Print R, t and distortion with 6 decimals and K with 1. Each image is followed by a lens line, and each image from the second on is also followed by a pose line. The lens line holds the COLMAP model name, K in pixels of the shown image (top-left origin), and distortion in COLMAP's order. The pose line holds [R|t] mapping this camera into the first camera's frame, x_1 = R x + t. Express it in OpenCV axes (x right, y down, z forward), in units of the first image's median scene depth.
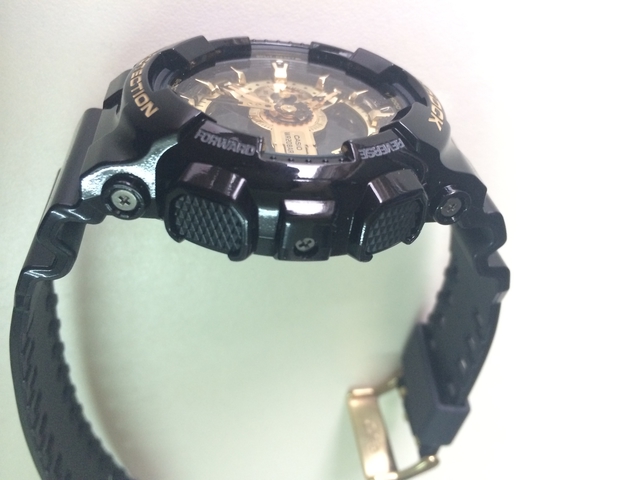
lens RADIAL K [[560.2, 0, 320.3], [0, 560.2, 240.1], [0, 0, 1]] dist [0.011668, -0.012432]
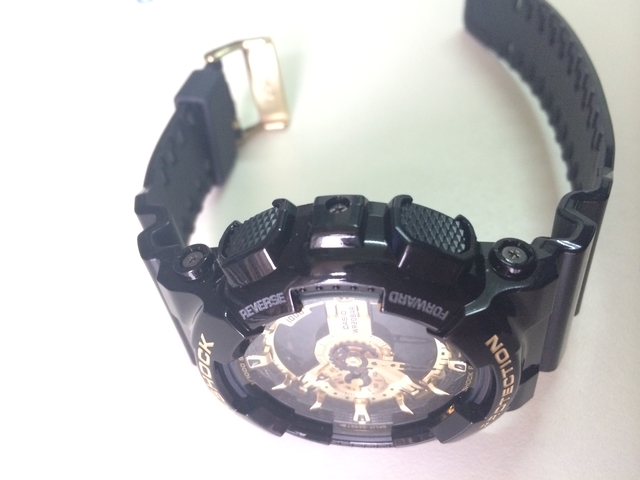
lens RADIAL K [[560.2, 0, 320.2], [0, 560.2, 240.3], [0, 0, 1]] dist [0.011668, -0.012432]
pose [[-0.999739, 0.001495, -0.022803, 0.025172], [-0.004832, -0.989127, 0.146981, -0.167103], [-0.022336, 0.147053, 0.988876, -0.011212]]
